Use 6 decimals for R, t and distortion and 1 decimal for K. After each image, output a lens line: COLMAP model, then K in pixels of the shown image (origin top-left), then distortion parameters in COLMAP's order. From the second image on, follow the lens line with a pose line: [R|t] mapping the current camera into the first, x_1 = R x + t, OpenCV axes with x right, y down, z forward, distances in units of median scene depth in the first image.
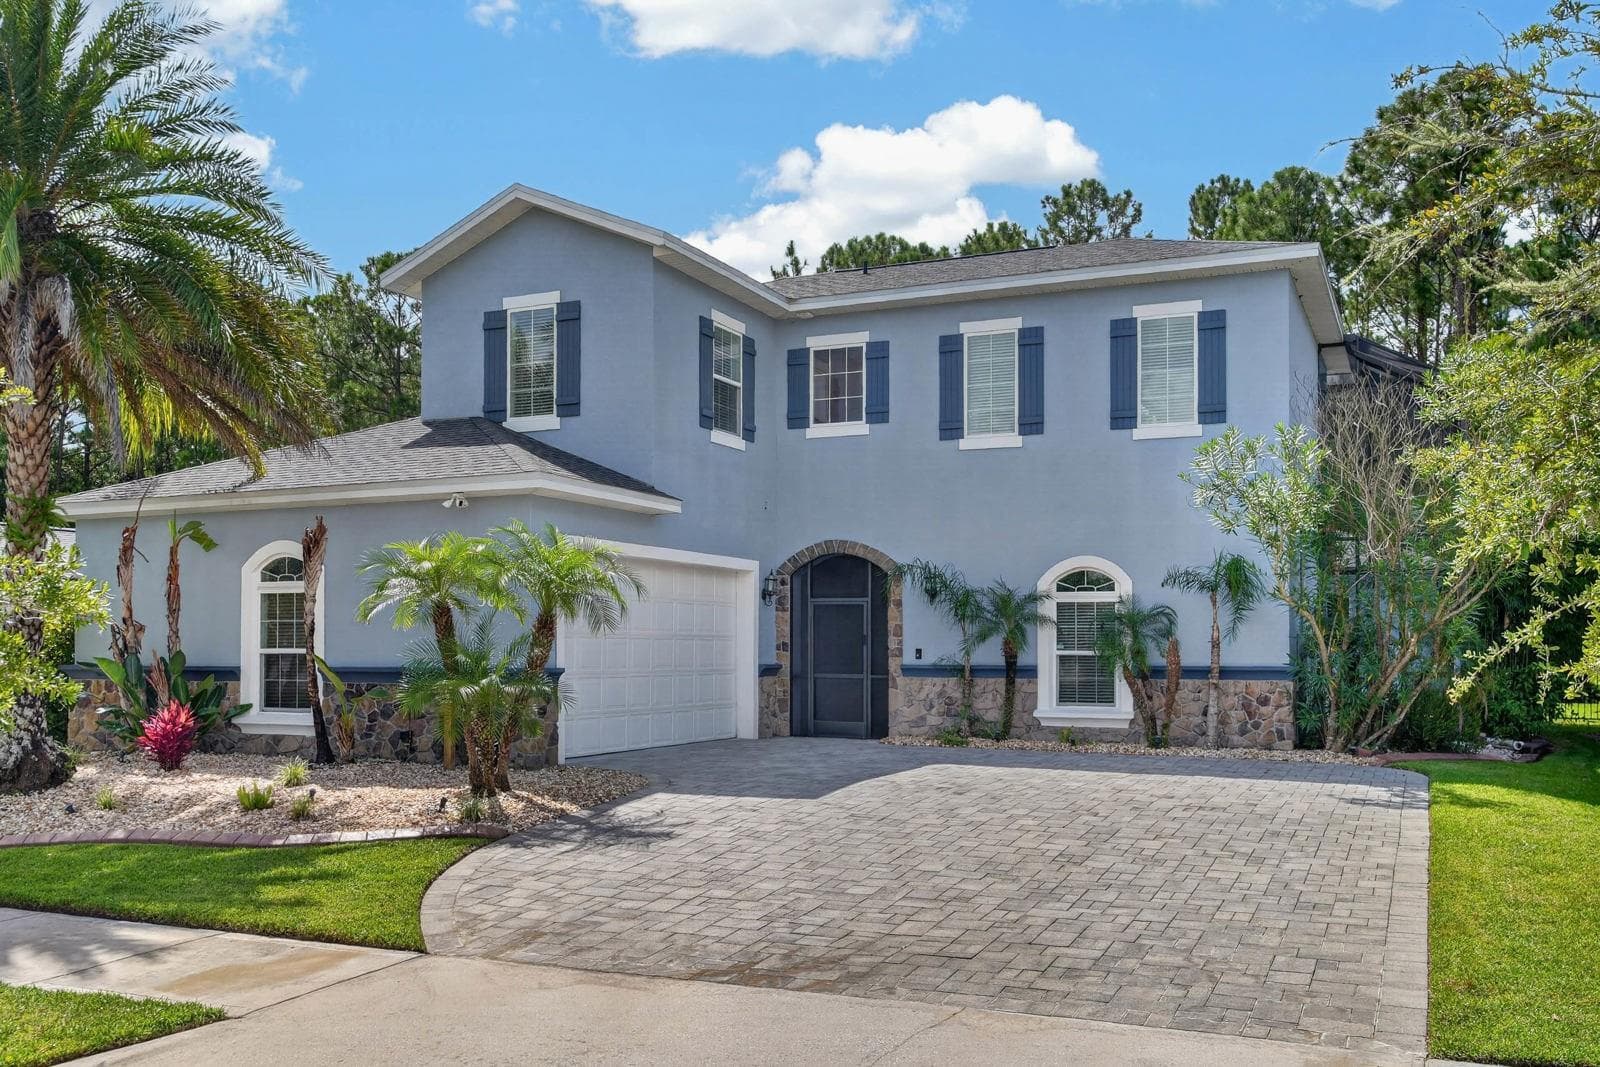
lens RADIAL K [[1401.8, 0, 802.1], [0, 1401.8, 640.4], [0, 0, 1]] dist [0.004771, -0.009097]
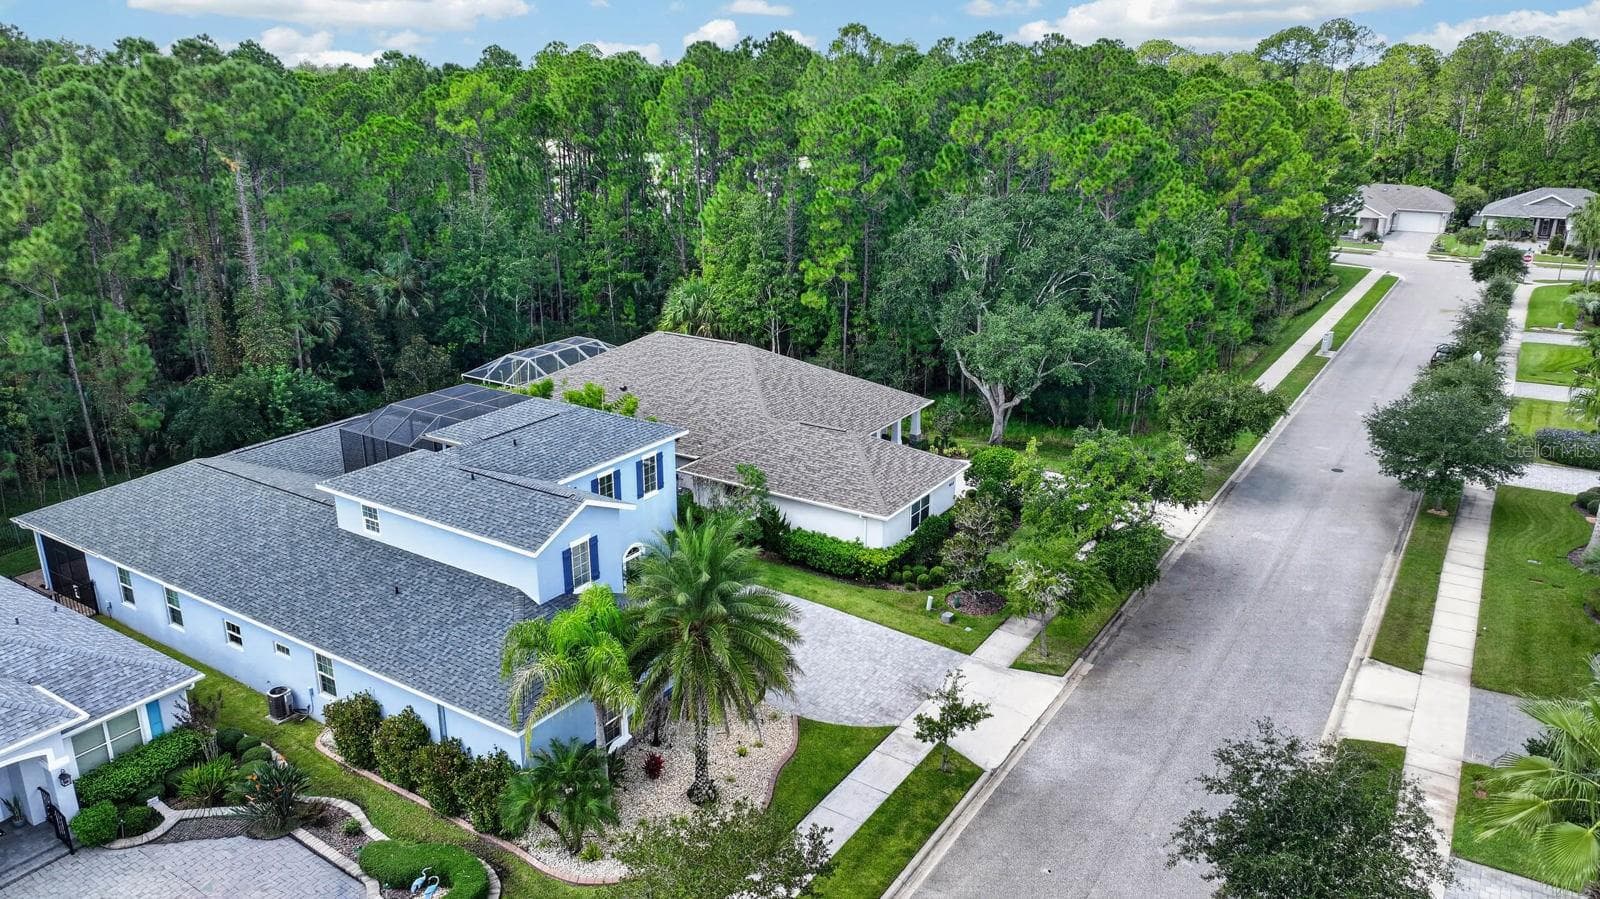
lens RADIAL K [[1122.8, 0, 807.5], [0, 1122.8, 447.8], [0, 0, 1]] dist [0.001571, 0.002630]
pose [[0.148347, -0.314326, 0.937652, -1.896365], [-0.010619, 0.947582, 0.319335, -1.019131], [-0.988878, -0.057329, 0.137233, 0.382166]]
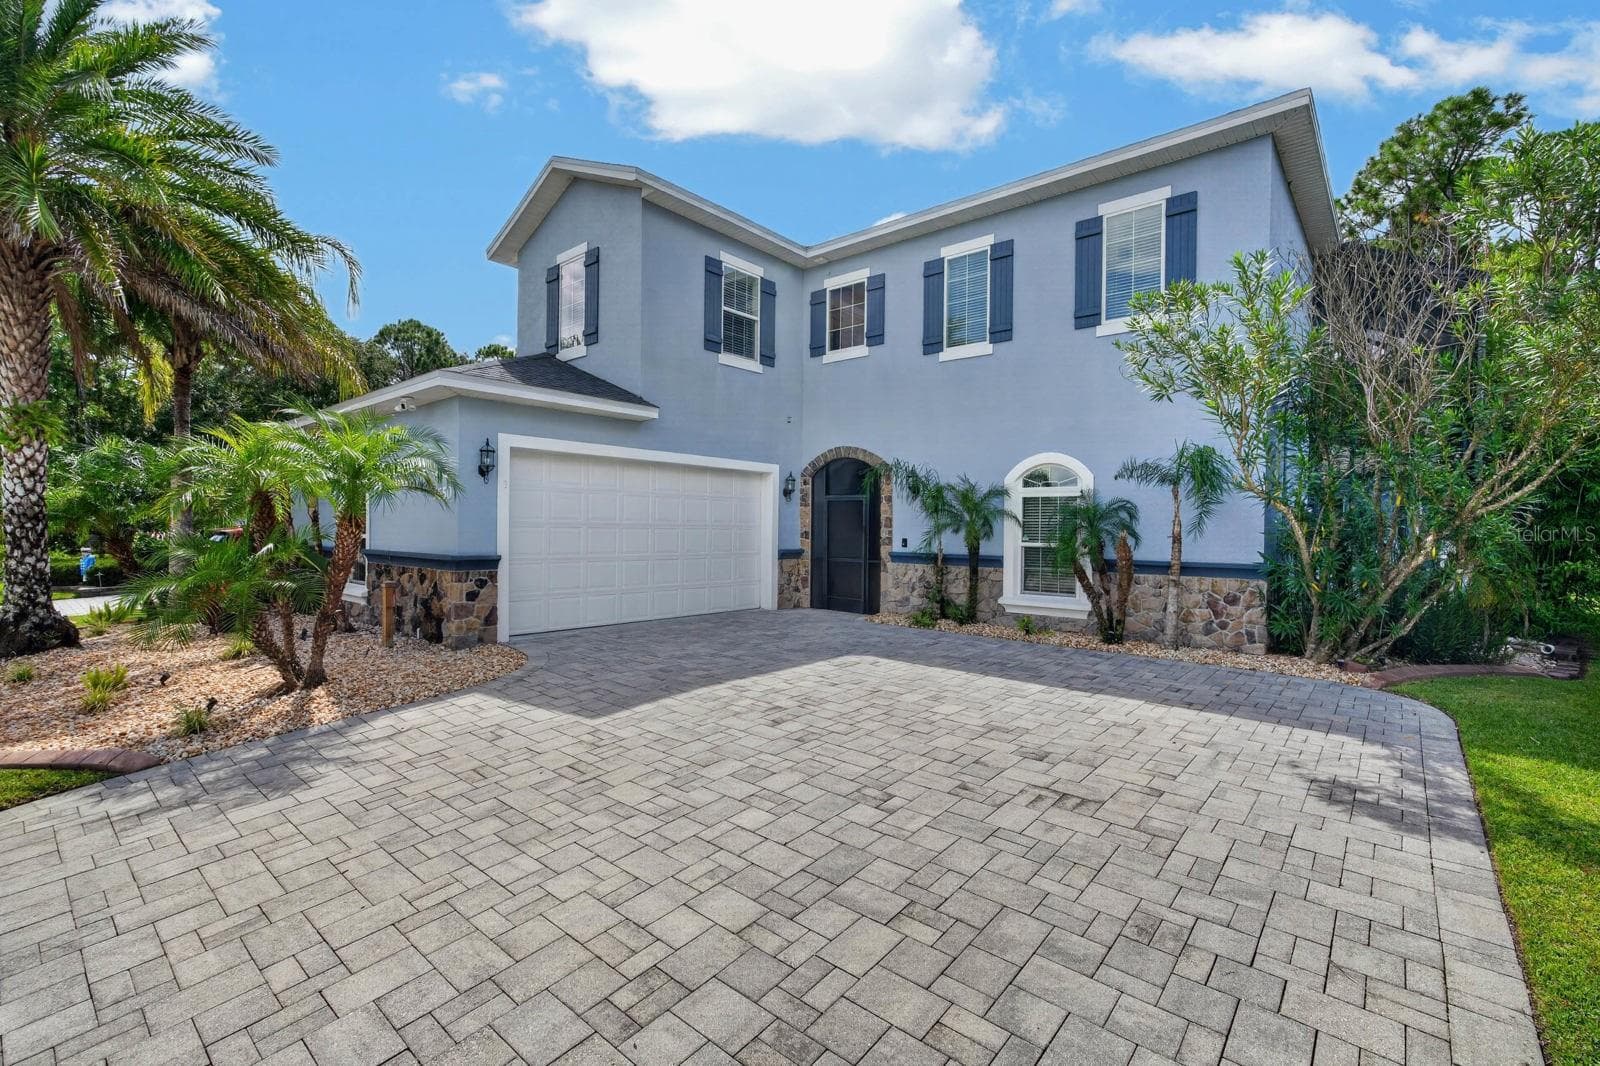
lens RADIAL K [[709.8, 0, 804.9], [0, 709.8, 540.4], [0, 0, 1]] dist [-0.002111, 0.000388]
pose [[0.960765, 0.013764, -0.277023, 0.185164], [-0.007533, 0.999694, 0.023545, -0.006246], [0.277262, -0.020535, 0.960575, 0.463586]]
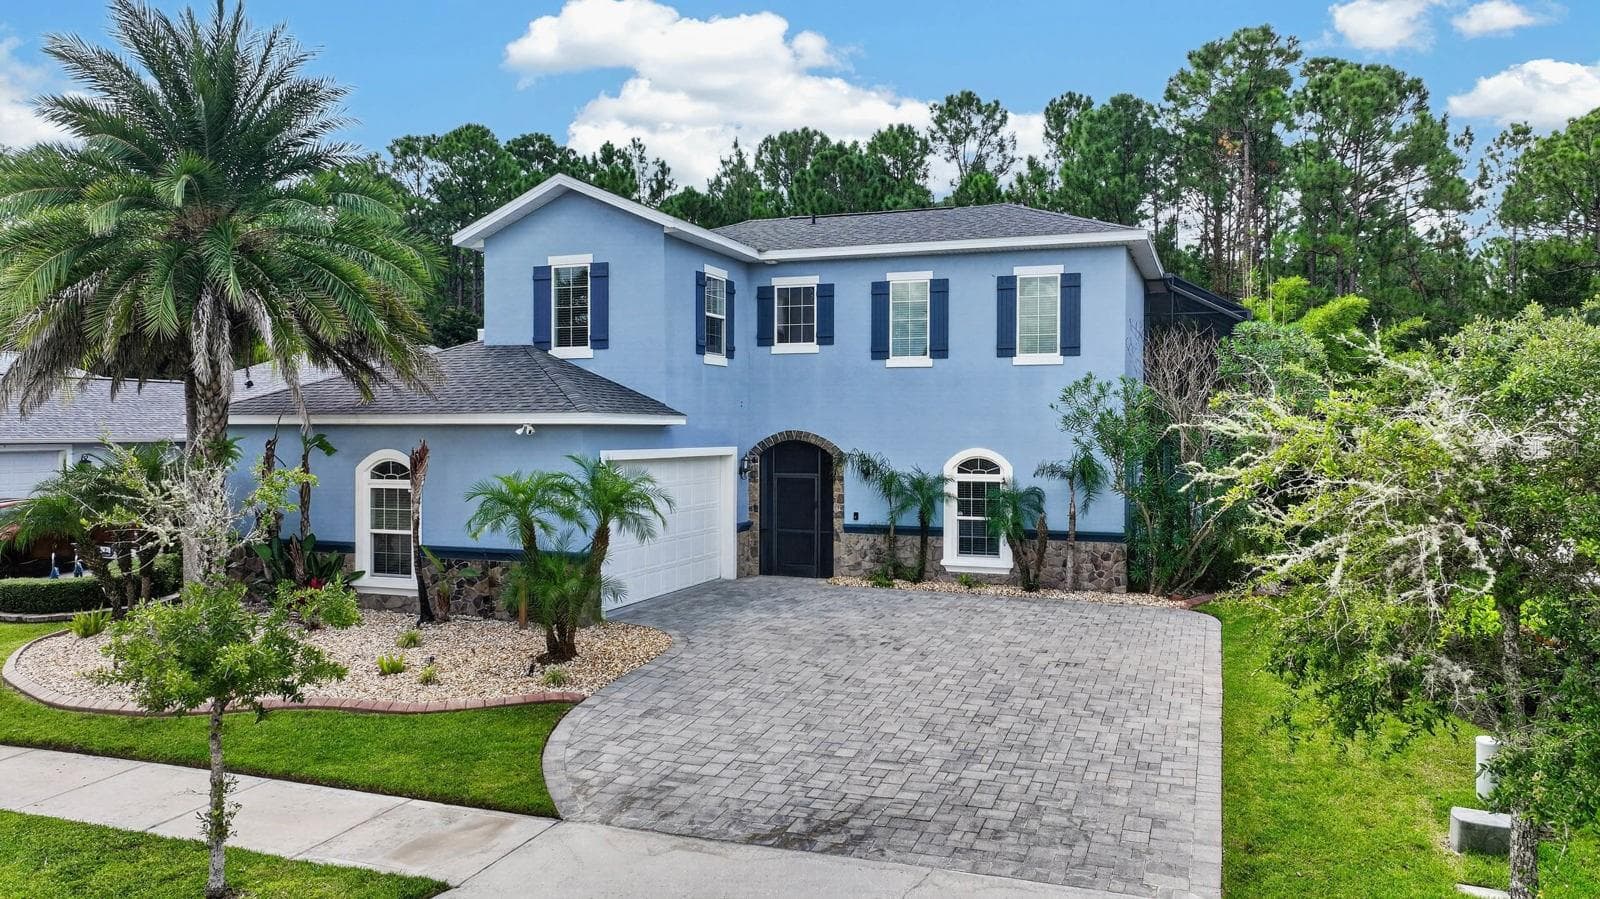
lens RADIAL K [[1122.8, 0, 807.5], [0, 1122.8, 447.8], [0, 0, 1]] dist [0.001571, 0.002630]
pose [[0.997656, -0.000787, 0.068419, -0.042165], [-0.000853, 0.999713, 0.023933, -0.092011], [-0.068418, -0.023936, 0.997370, -0.087323]]
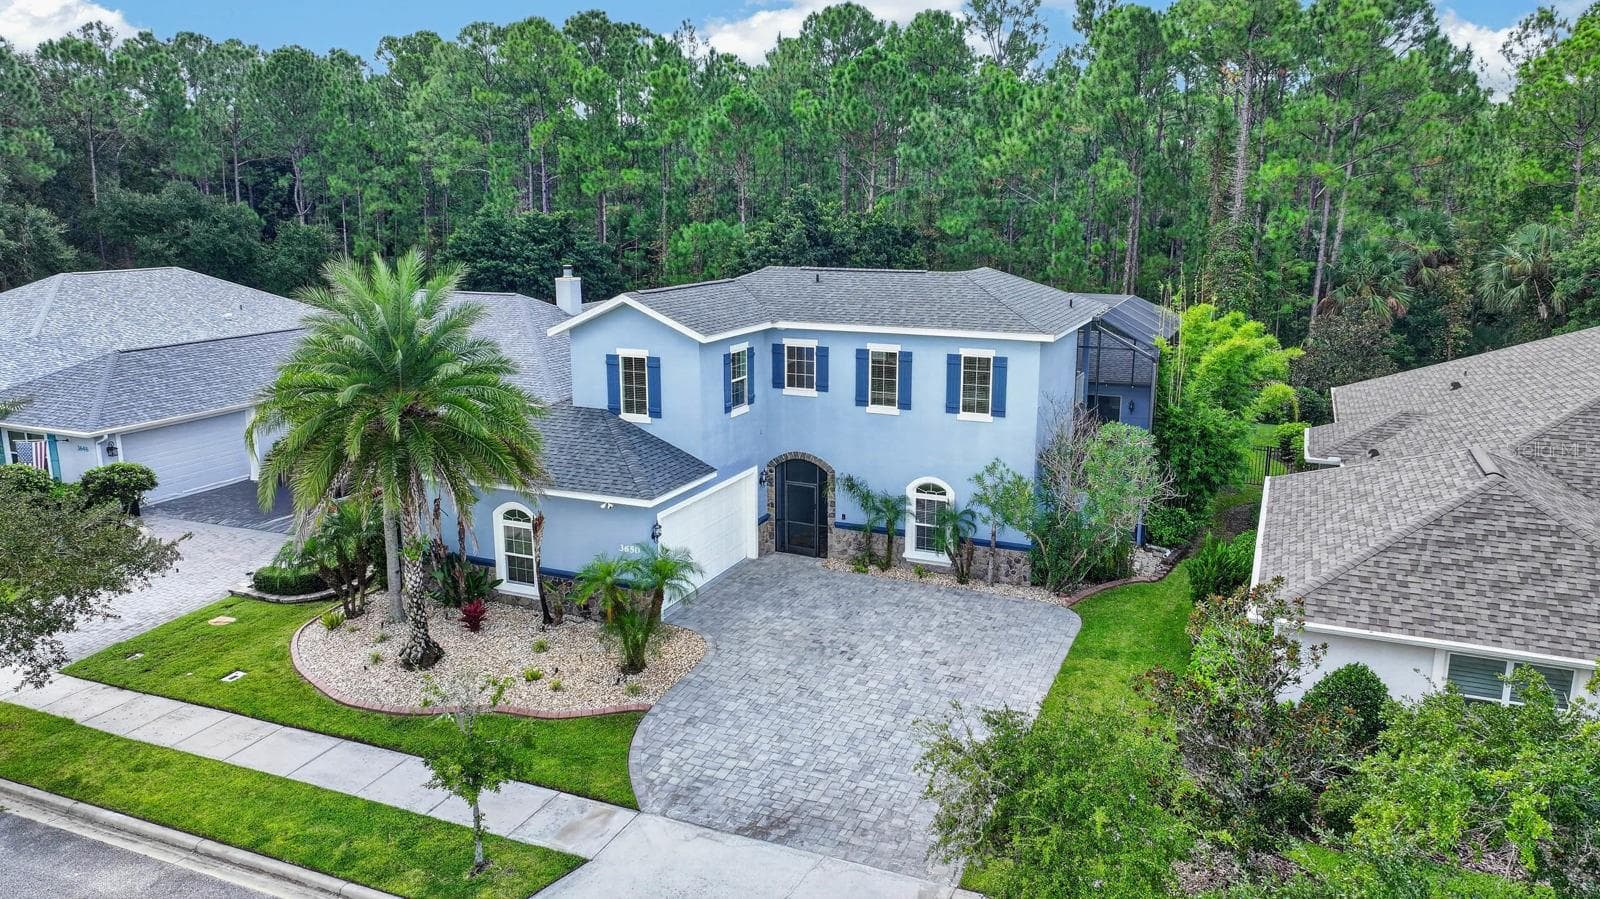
lens RADIAL K [[1122.8, 0, 807.5], [0, 1122.8, 447.8], [0, 0, 1]] dist [0.001571, 0.002630]
pose [[0.999932, -0.003714, 0.011071, 0.020952], [0.001099, 0.973789, 0.227450, -0.467477], [-0.011625, -0.227422, 0.973727, -0.481488]]
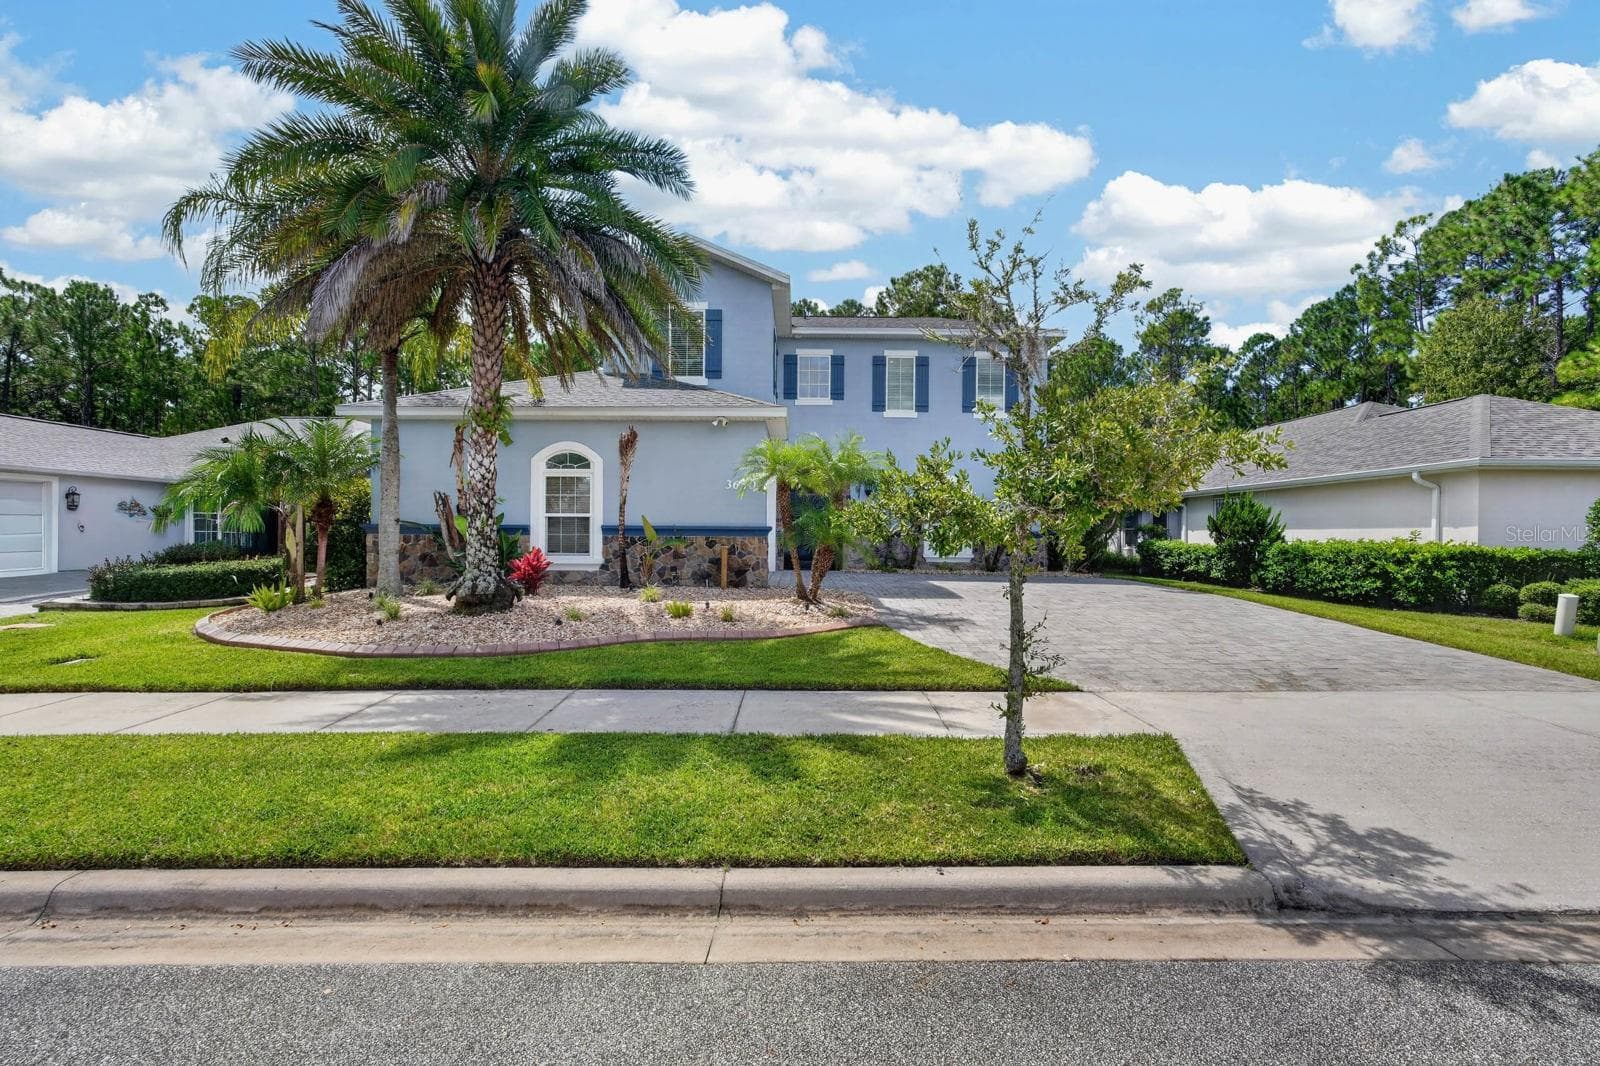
lens RADIAL K [[705.9, 0, 800.1], [0, 705.9, 539.2], [0, 0, 1]] dist [-0.017634, 0.009632]
pose [[0.911187, 0.003144, 0.411981, -0.422451], [-0.009371, 0.999870, 0.013097, 0.019828], [-0.411887, -0.015794, 0.911098, 0.191320]]
